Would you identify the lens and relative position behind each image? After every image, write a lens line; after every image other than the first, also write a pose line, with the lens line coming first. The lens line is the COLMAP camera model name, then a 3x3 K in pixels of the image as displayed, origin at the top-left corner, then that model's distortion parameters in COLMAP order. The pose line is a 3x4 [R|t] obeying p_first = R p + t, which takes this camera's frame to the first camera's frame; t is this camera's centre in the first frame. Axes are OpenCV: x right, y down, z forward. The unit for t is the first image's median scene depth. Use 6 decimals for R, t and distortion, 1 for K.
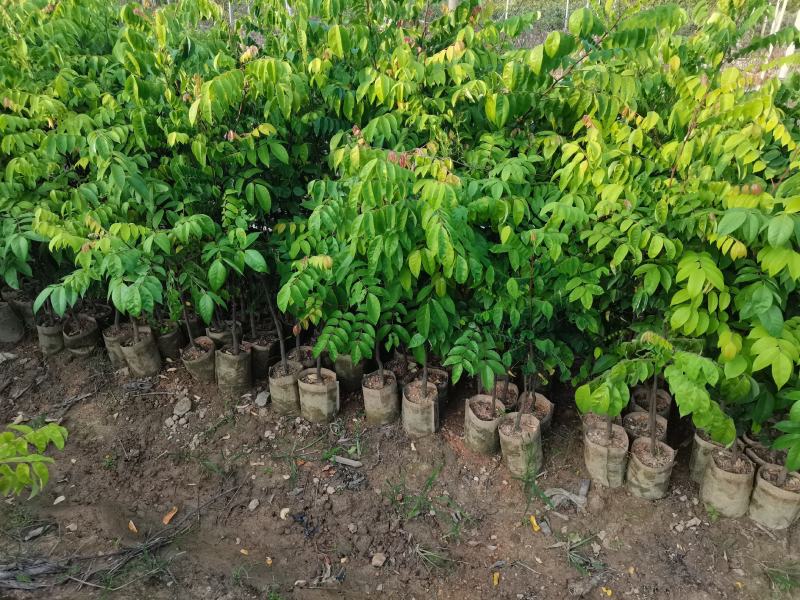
lens RADIAL K [[598.1, 0, 397.1], [0, 598.1, 301.4], [0, 0, 1]] dist [0.014789, -0.015393]
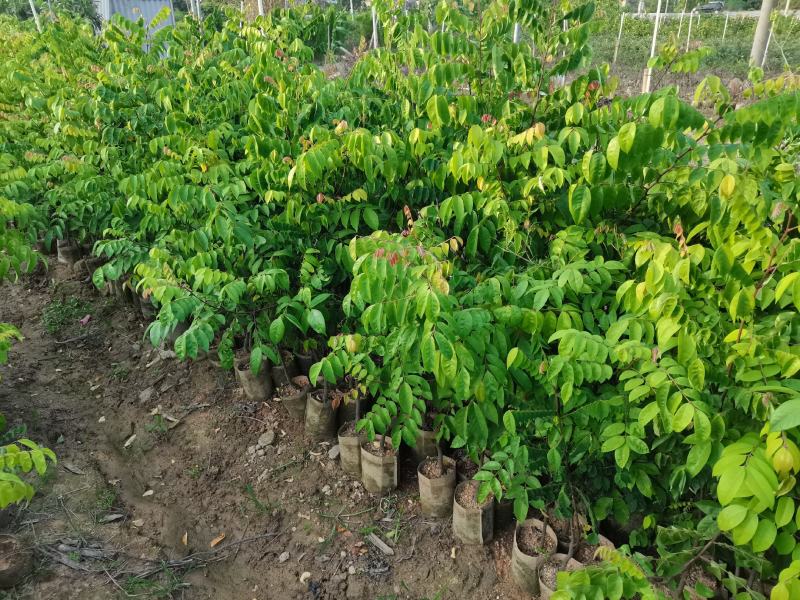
lens RADIAL K [[598.1, 0, 398.8], [0, 598.1, 295.1], [0, 0, 1]] dist [0.014789, -0.015393]
pose [[0.897540, 0.167131, -0.408032, 0.269349], [-0.190910, 0.981444, -0.017938, -0.110231], [0.397462, 0.093997, 0.912792, 0.115640]]
